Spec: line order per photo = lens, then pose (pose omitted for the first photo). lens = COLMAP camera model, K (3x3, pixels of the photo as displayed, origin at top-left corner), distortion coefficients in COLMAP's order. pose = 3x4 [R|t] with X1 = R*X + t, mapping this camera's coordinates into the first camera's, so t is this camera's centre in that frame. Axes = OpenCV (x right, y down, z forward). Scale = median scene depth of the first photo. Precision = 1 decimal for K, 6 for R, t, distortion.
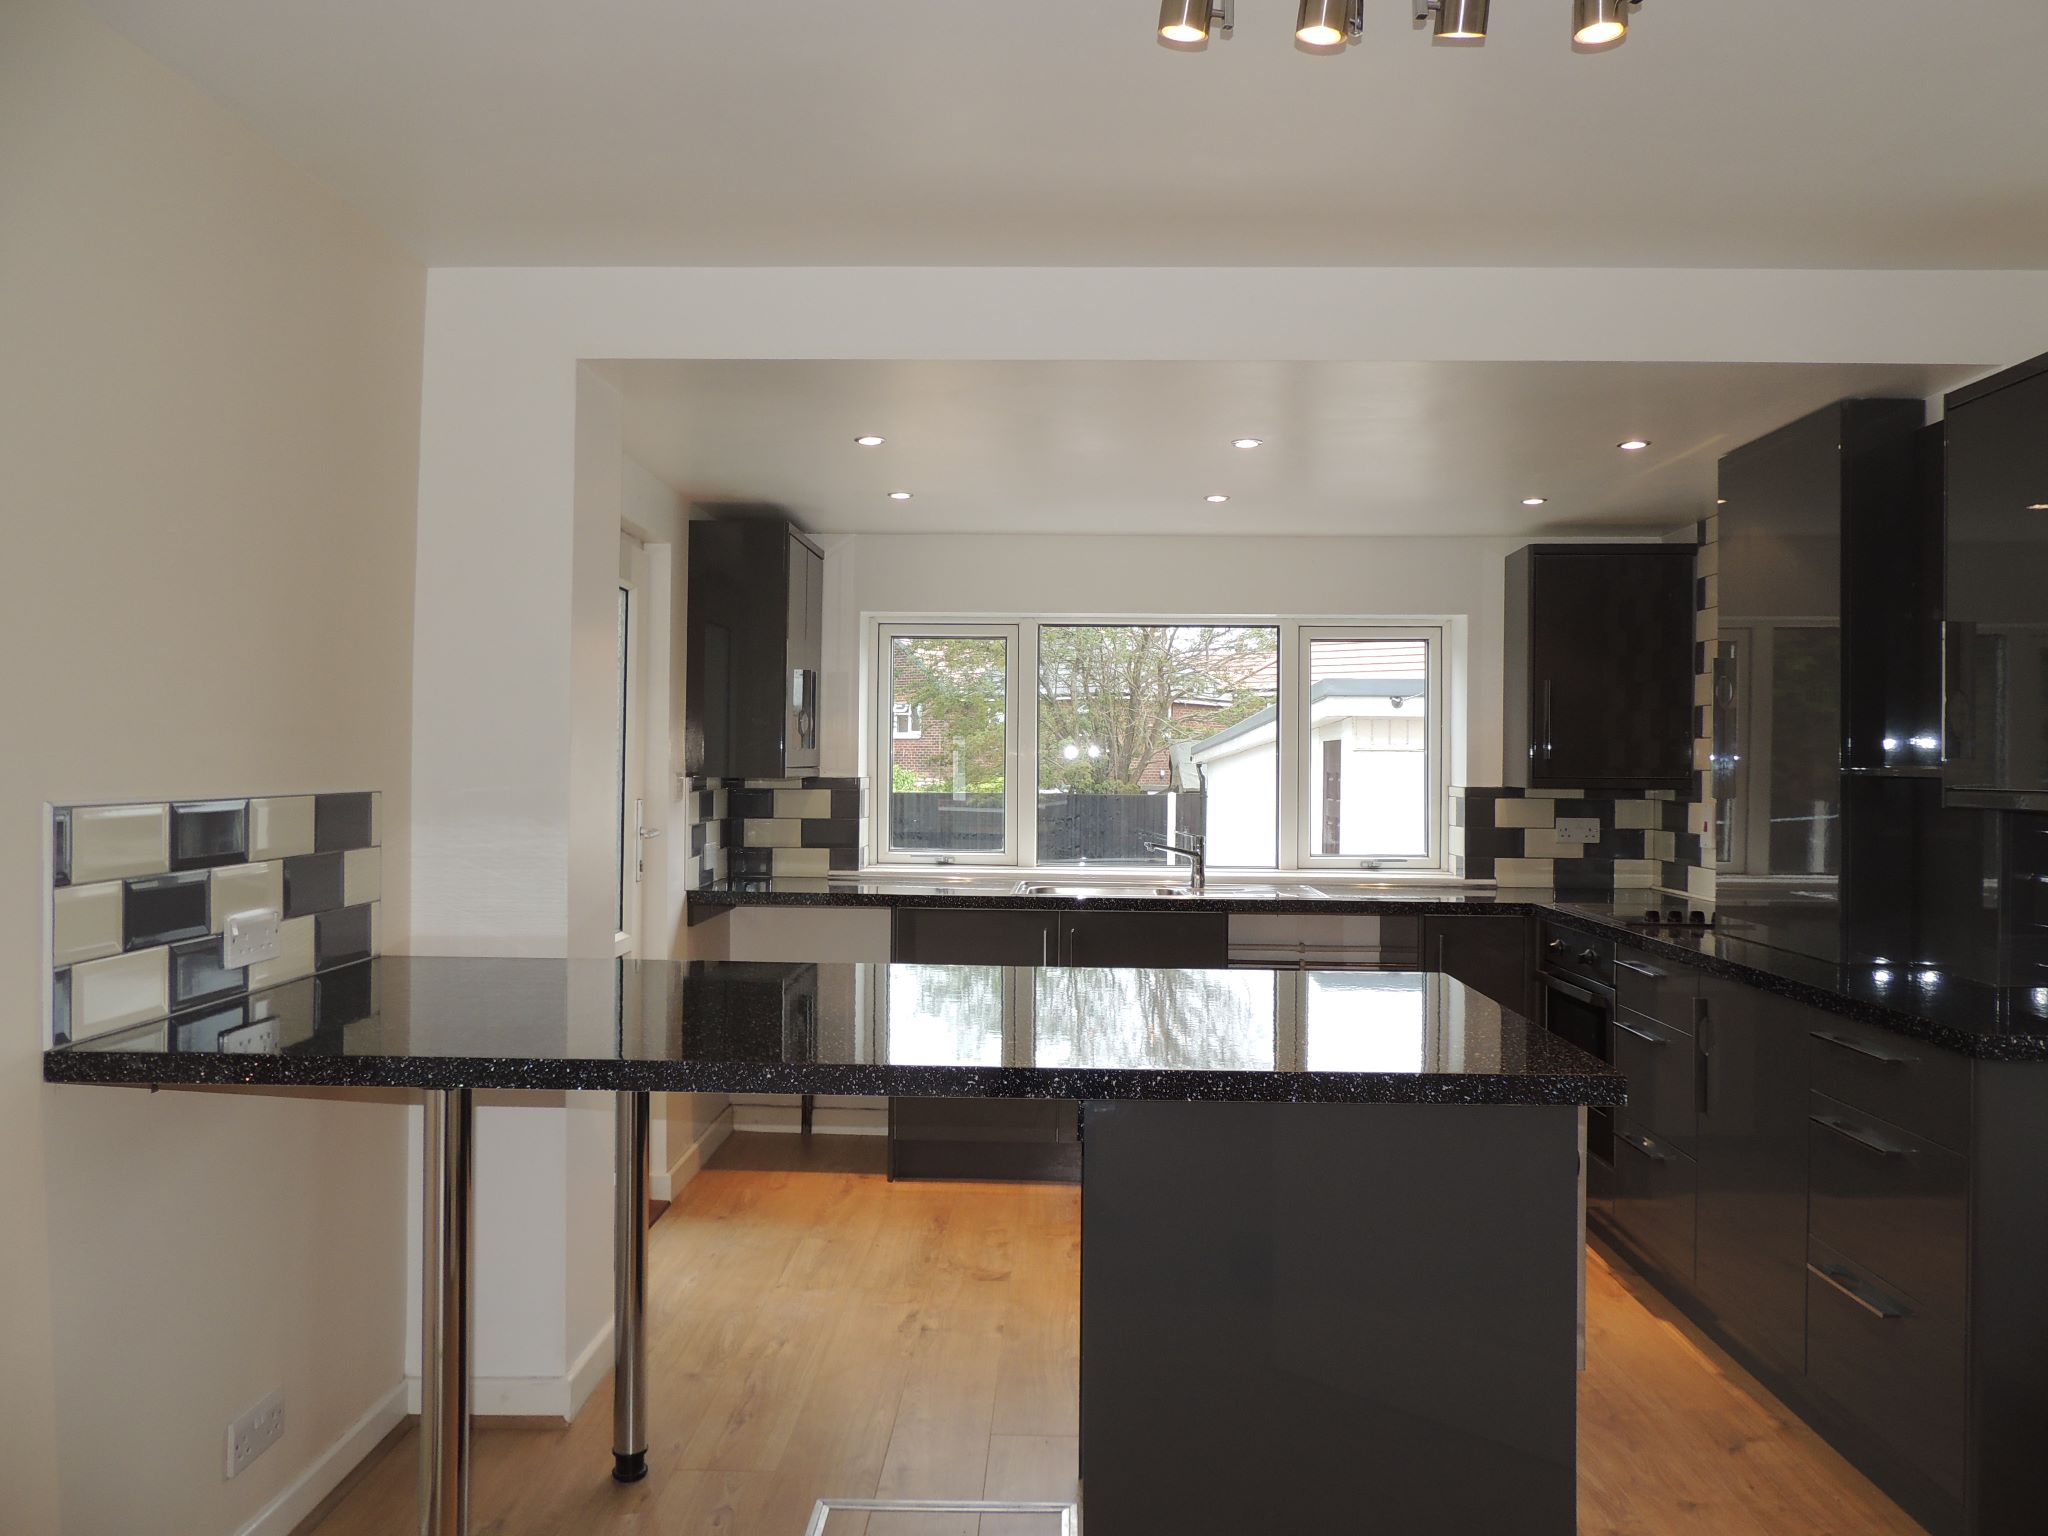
lens RADIAL K [[1477.2, 0, 1024.0], [0, 1477.2, 768.0], [0, 0, 1]] dist [-0.017696, -0.003048]
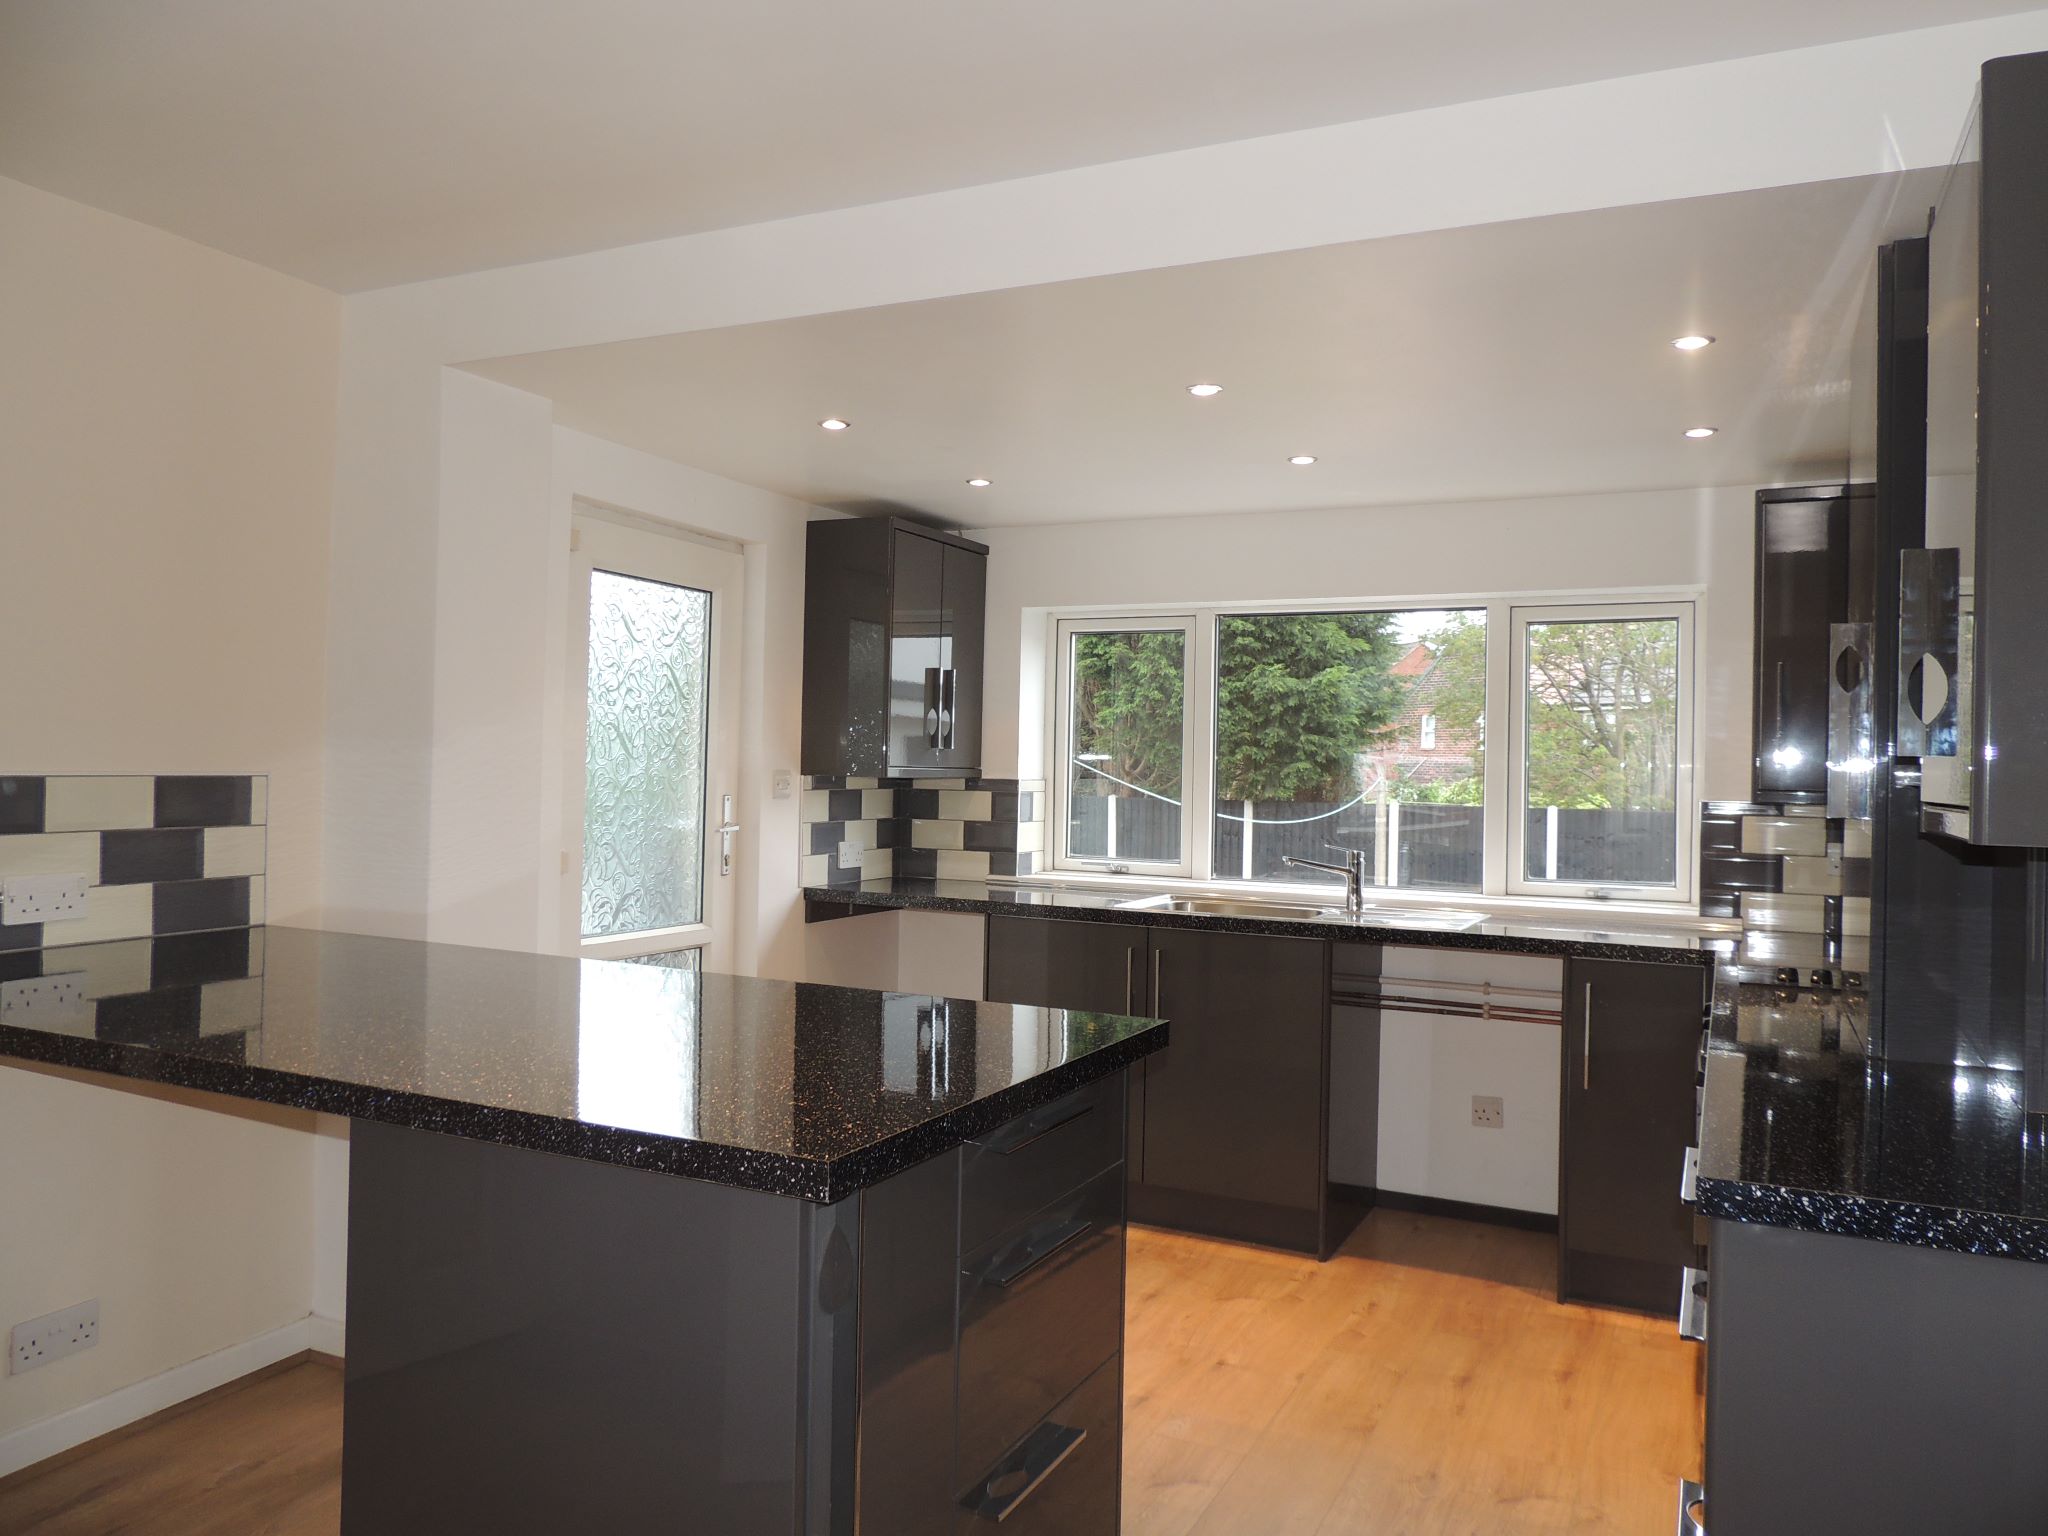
lens RADIAL K [[1467.0, 0, 1024.0], [0, 1467.0, 768.0], [0, 0, 1]] dist [-0.022029, 0.001194]
pose [[0.912752, 0.009931, -0.408394, 0.291292], [-0.013663, 0.999887, -0.006221, 0.005068], [0.408286, 0.011258, 0.912785, 0.132908]]
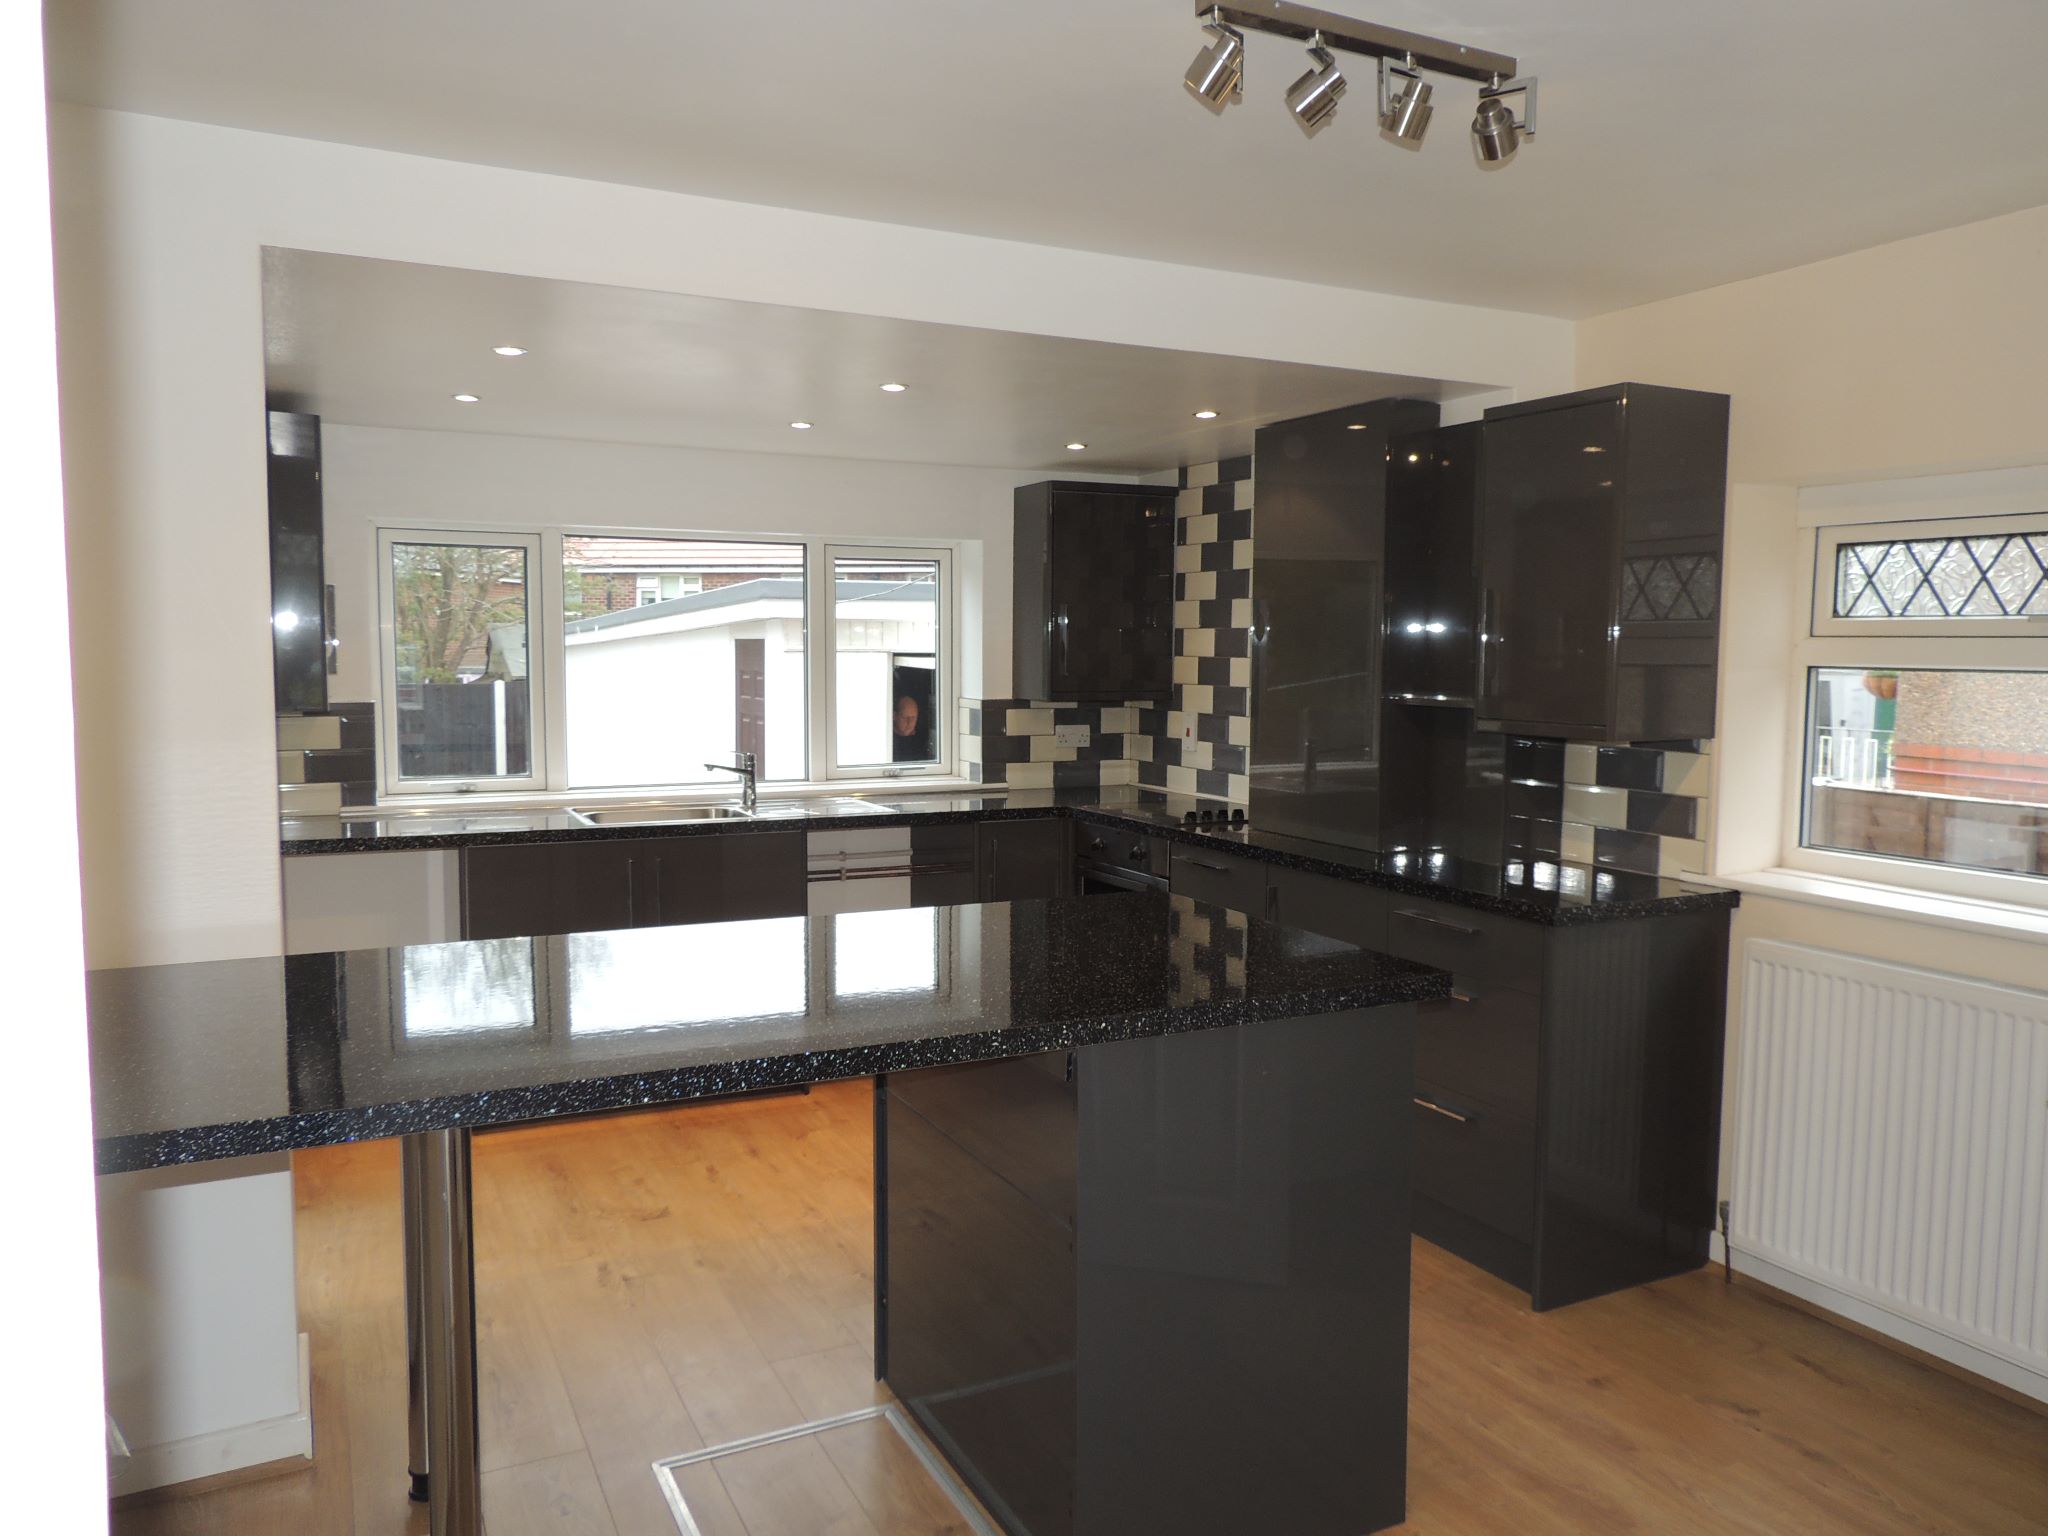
lens RADIAL K [[1487.9, 0, 1034.3], [0, 1487.9, 772.7], [0, 0, 1]] dist [0.000254, -0.004232]
pose [[0.878957, -0.043768, 0.474889, -0.195535], [0.001512, 0.996031, 0.088999, -0.031783], [-0.476899, -0.077508, 0.875534, 0.013882]]
